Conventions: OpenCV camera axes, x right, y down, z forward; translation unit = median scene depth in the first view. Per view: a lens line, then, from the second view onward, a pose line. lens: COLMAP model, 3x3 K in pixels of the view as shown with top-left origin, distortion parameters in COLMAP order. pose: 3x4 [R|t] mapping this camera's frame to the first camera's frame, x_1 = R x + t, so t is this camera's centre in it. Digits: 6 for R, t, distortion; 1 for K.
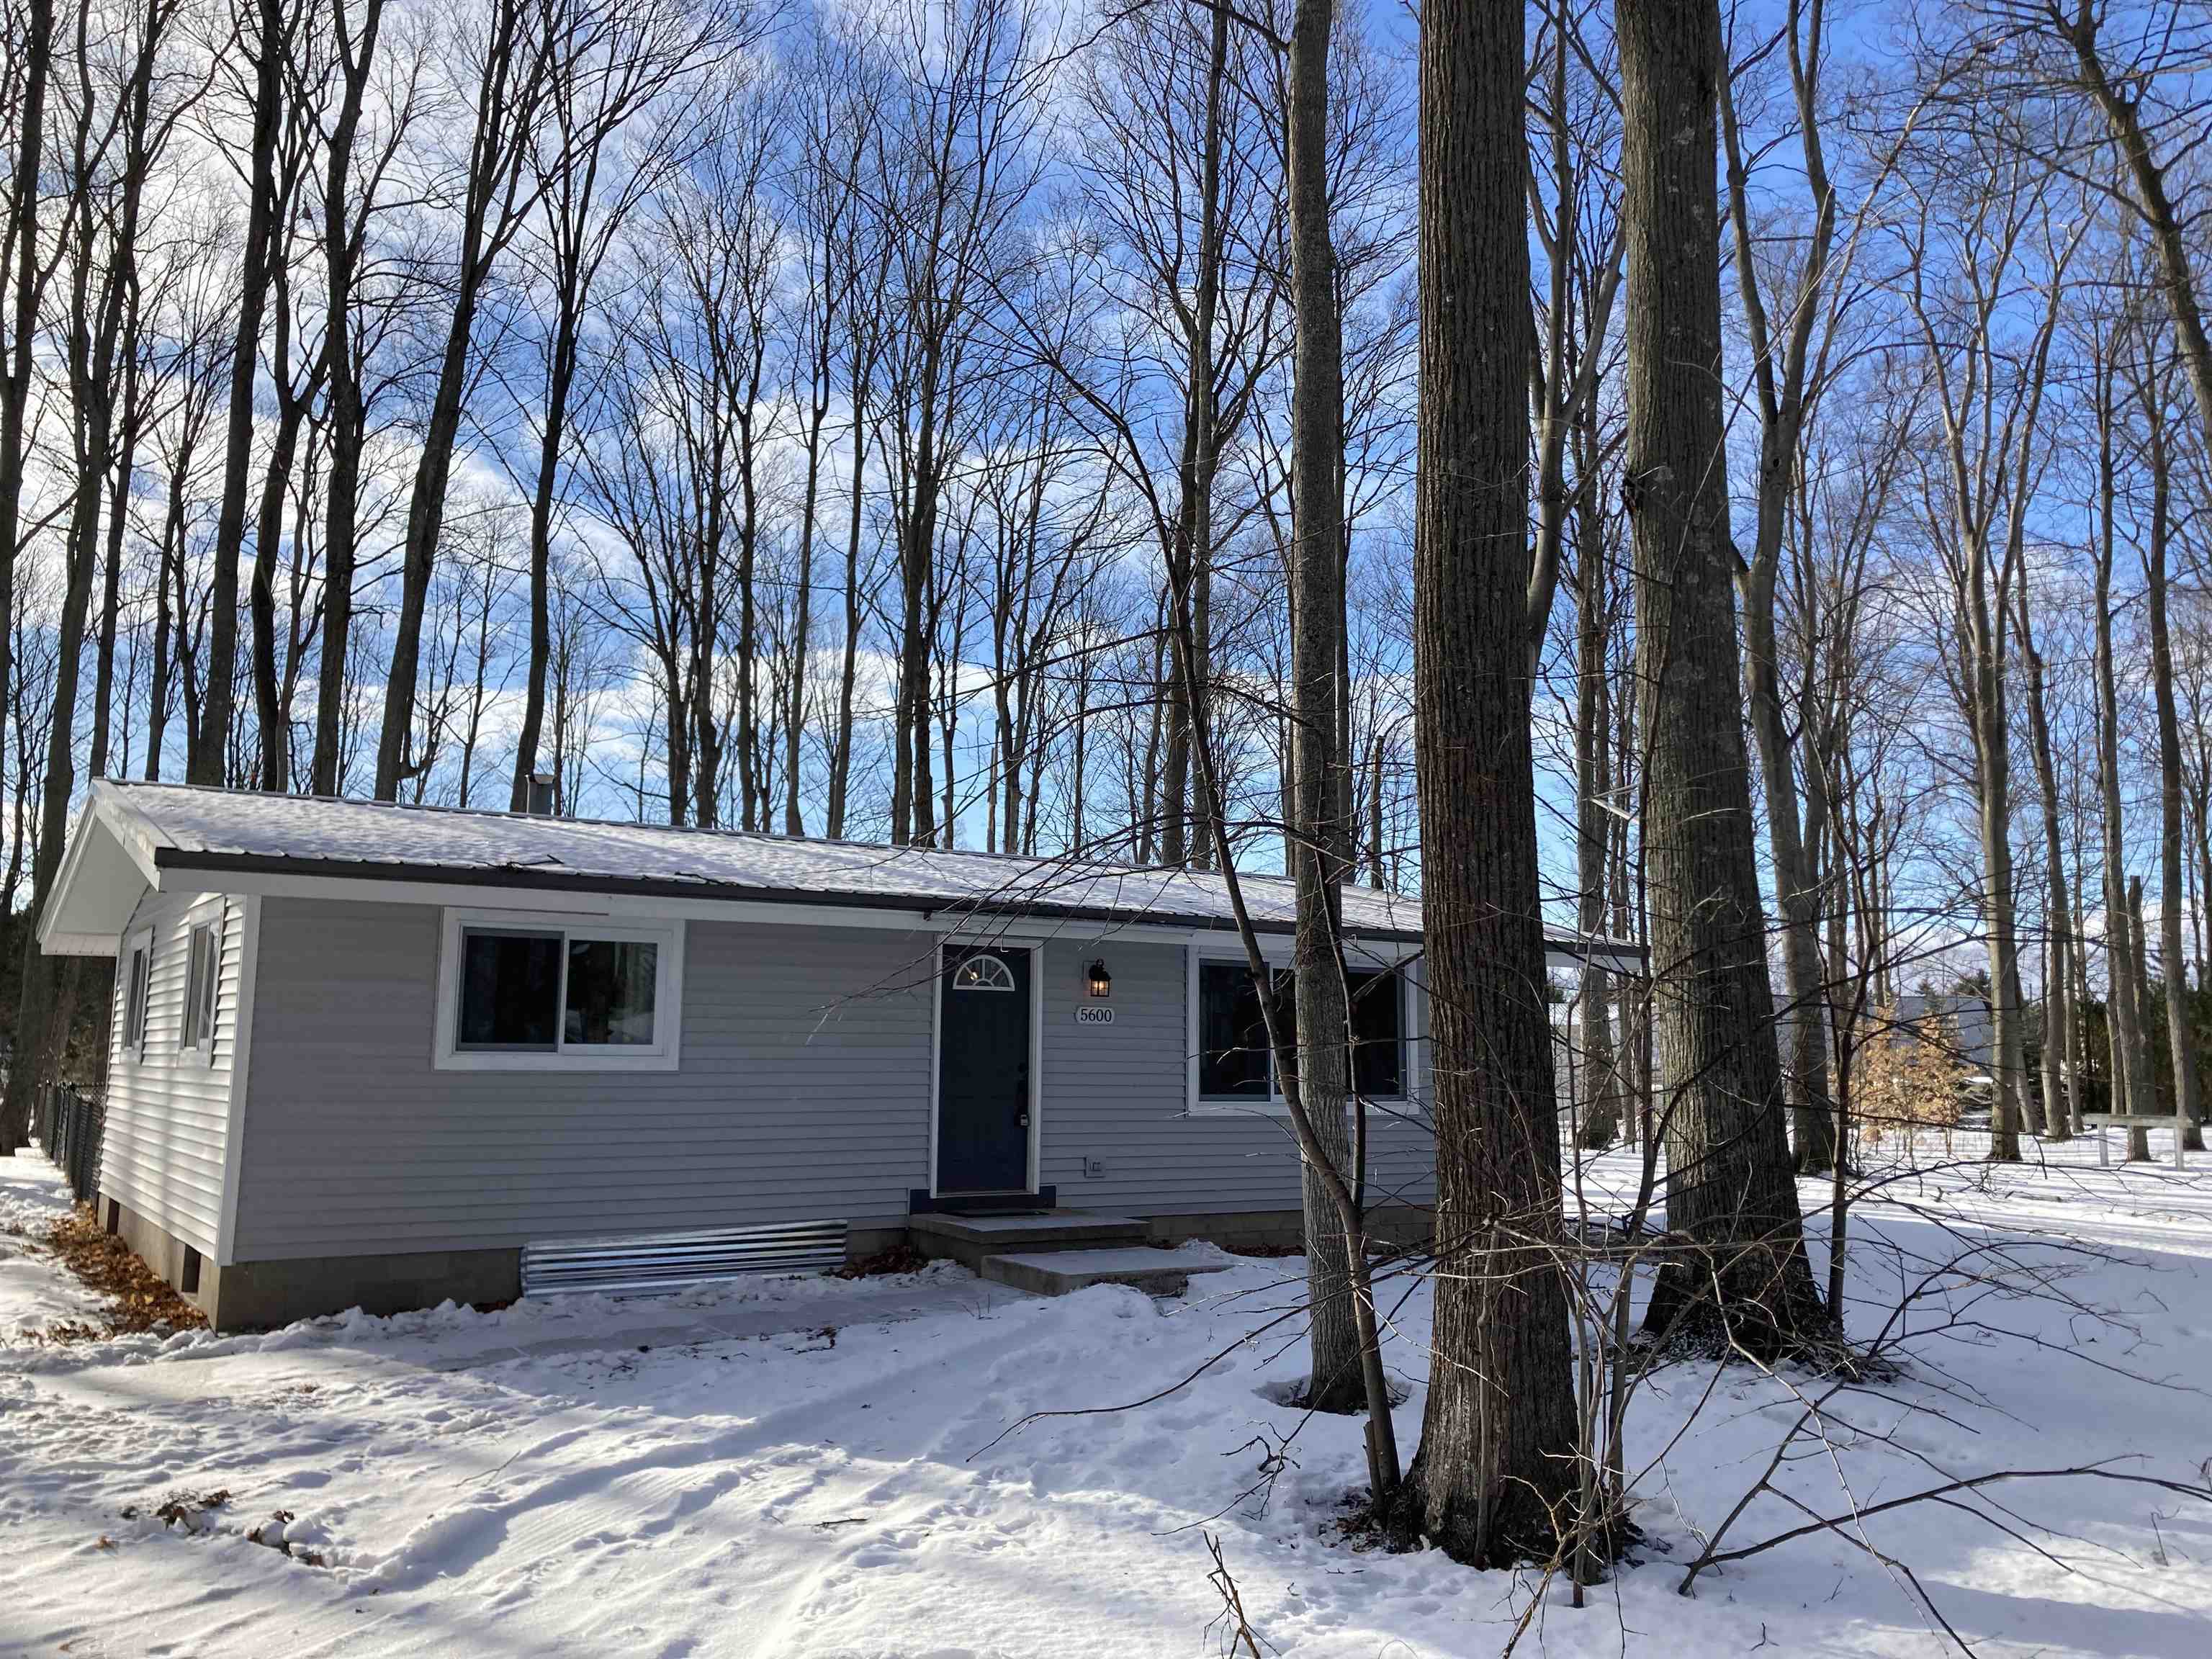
lens RADIAL K [[1861.8, 0, 1106.0], [0, 1861.8, 829.5], [0, 0, 1]] dist [0.095337, -0.102186]
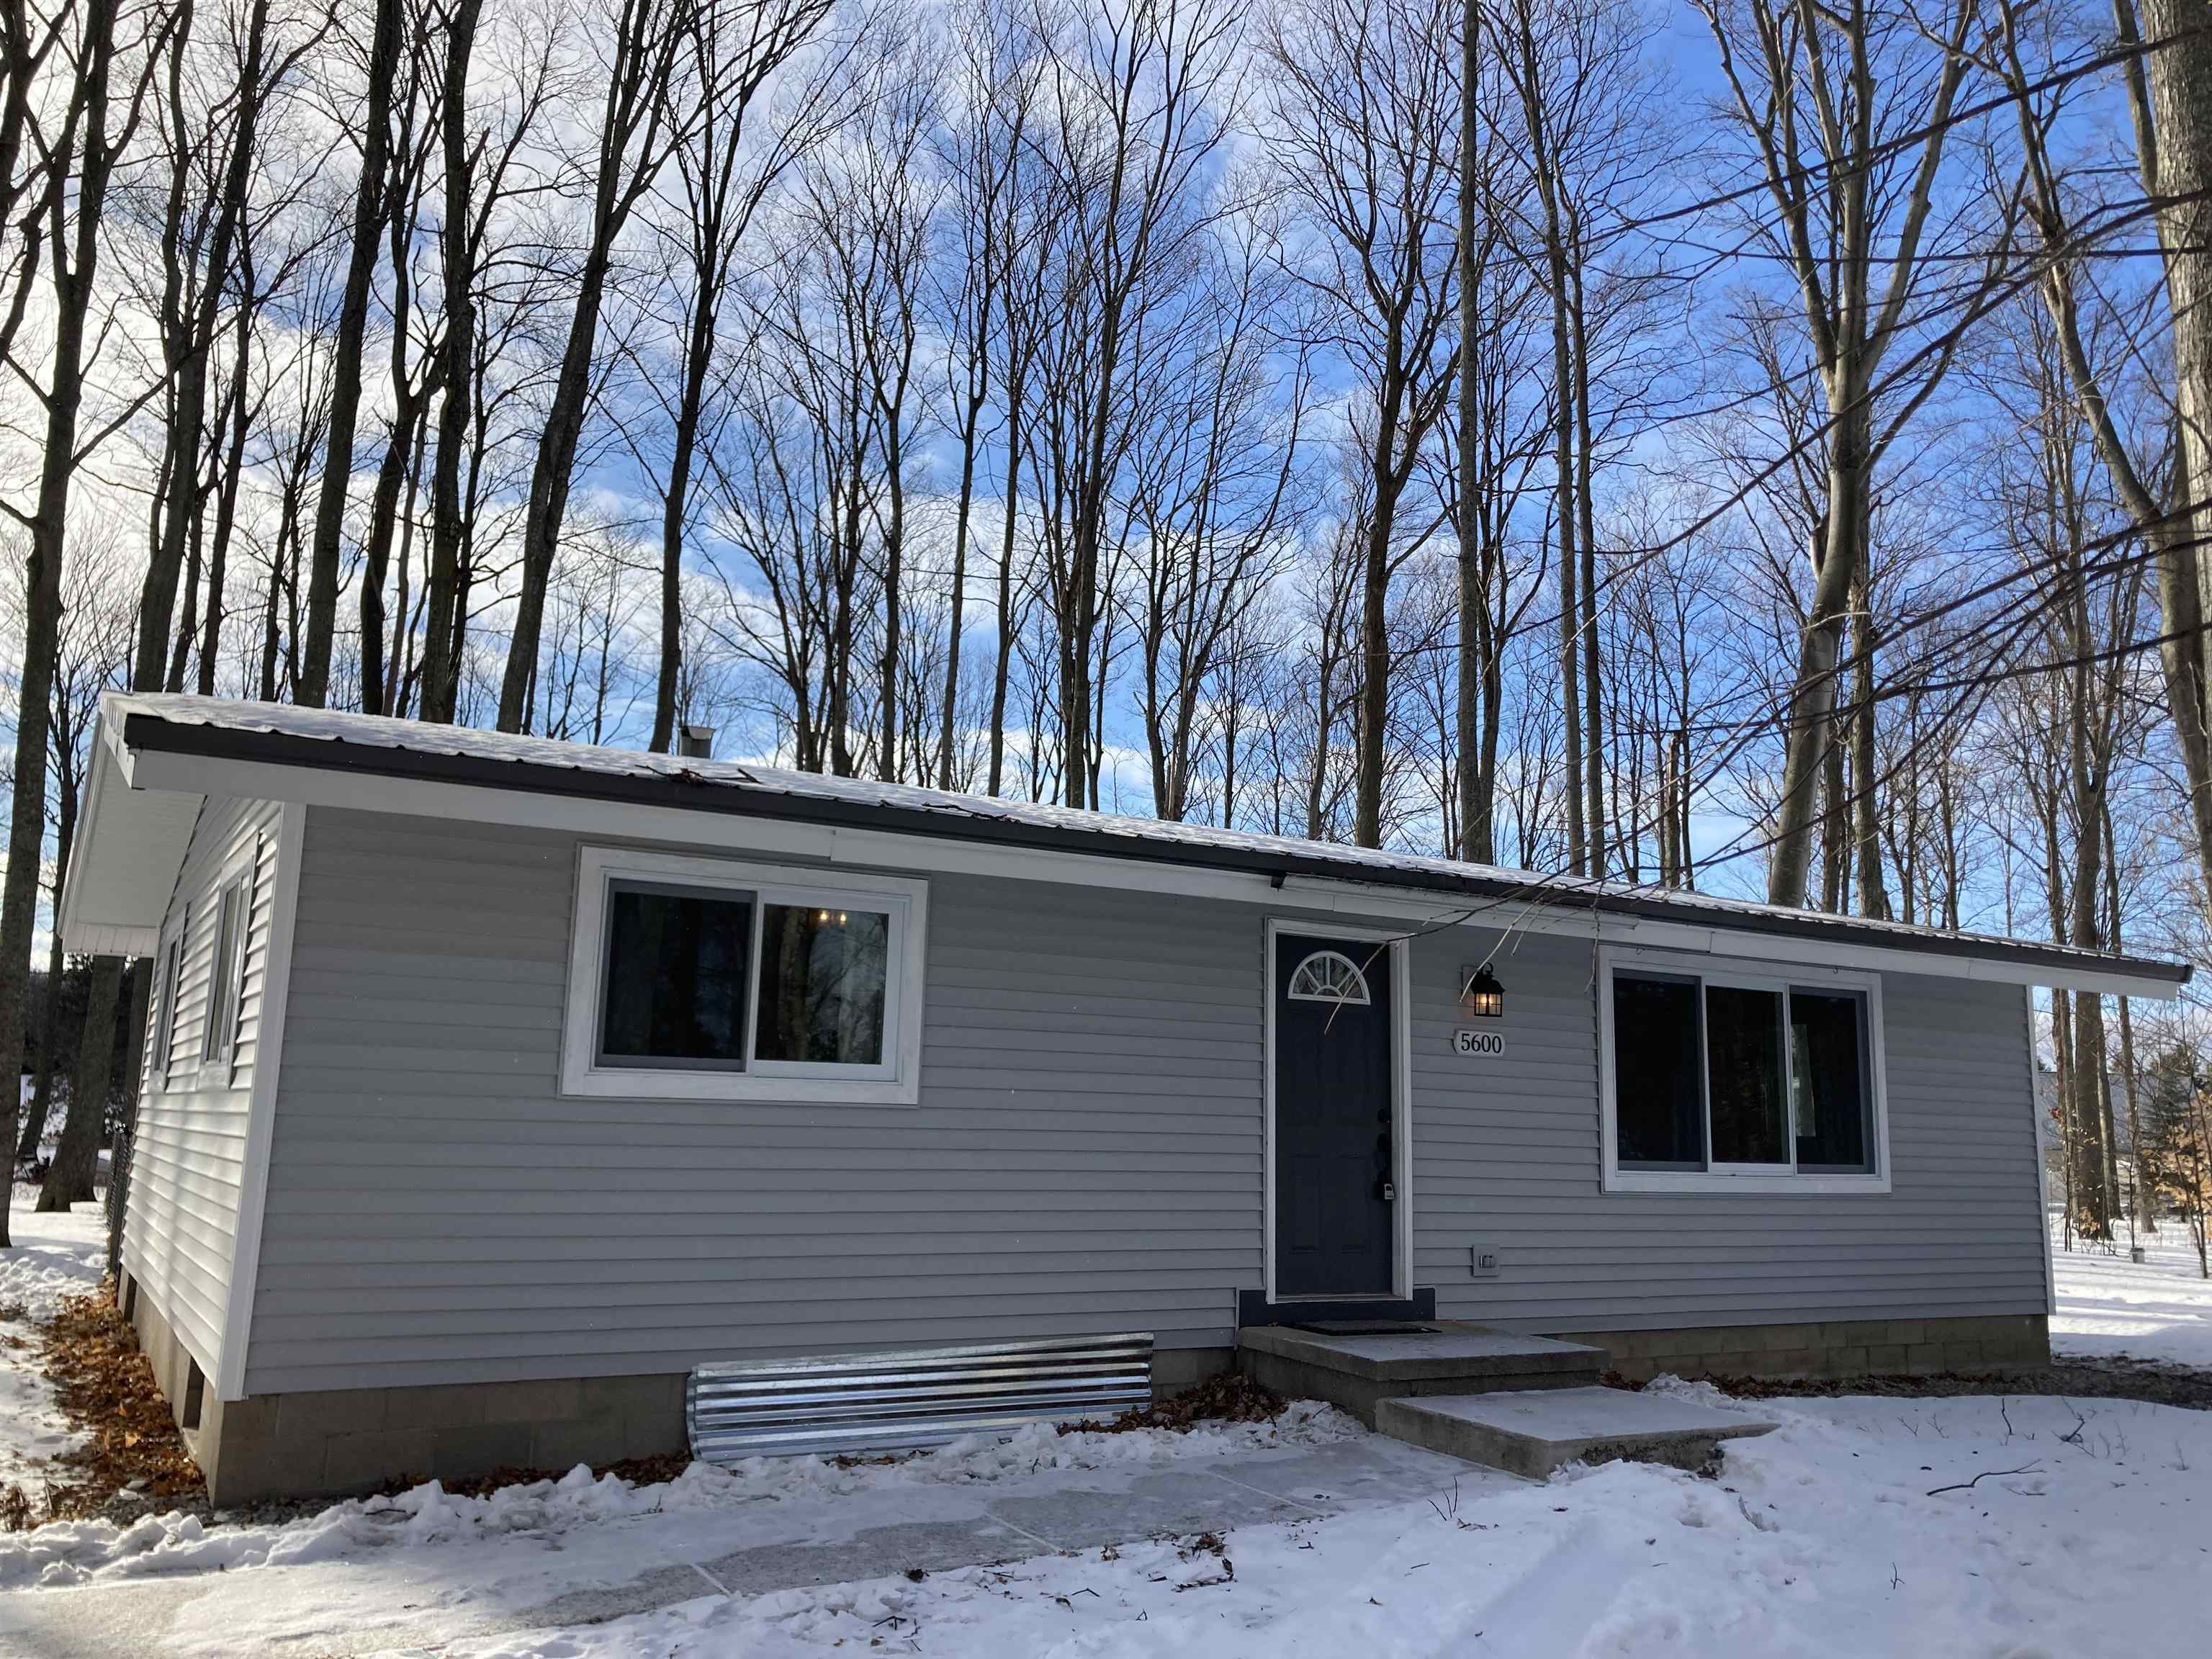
lens RADIAL K [[1861.8, 0, 1106.0], [0, 1861.8, 829.5], [0, 0, 1]] dist [0.095337, -0.102186]
pose [[0.998554, 0.007217, -0.053264, -0.069491], [-0.009161, 0.999297, -0.036352, 0.029786], [0.052964, 0.036787, 0.997919, 0.184140]]
